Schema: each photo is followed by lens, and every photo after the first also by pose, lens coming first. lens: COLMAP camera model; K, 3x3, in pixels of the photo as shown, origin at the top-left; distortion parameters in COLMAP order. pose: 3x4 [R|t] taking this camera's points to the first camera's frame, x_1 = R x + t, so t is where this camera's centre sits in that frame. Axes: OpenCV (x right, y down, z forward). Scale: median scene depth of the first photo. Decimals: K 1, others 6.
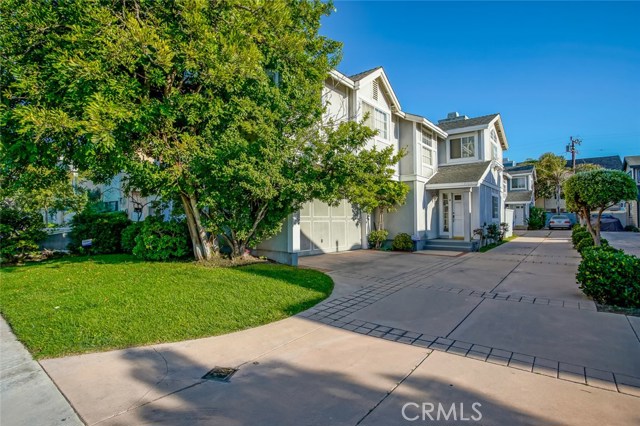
lens RADIAL K [[318.6, 0, 317.1], [0, 318.6, 208.1], [0, 0, 1]] dist [-0.073356, 0.034875]
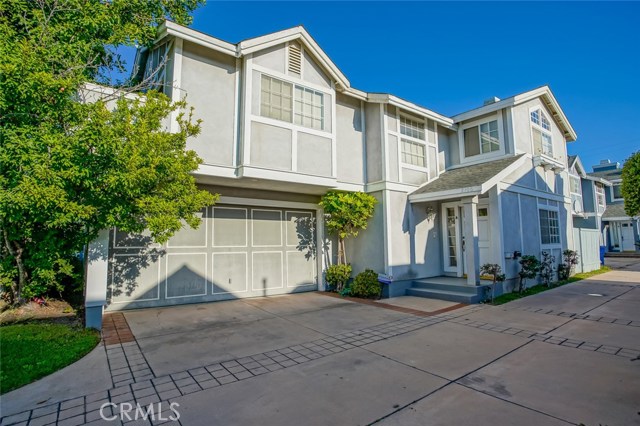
lens RADIAL K [[318.6, 0, 317.1], [0, 318.6, 208.1], [0, 0, 1]] dist [-0.073356, 0.034875]
pose [[0.967110, -0.035228, -0.251906, 0.324038], [0.016982, 0.997095, -0.074244, -0.001355], [0.253790, 0.067525, 0.964899, 0.311148]]
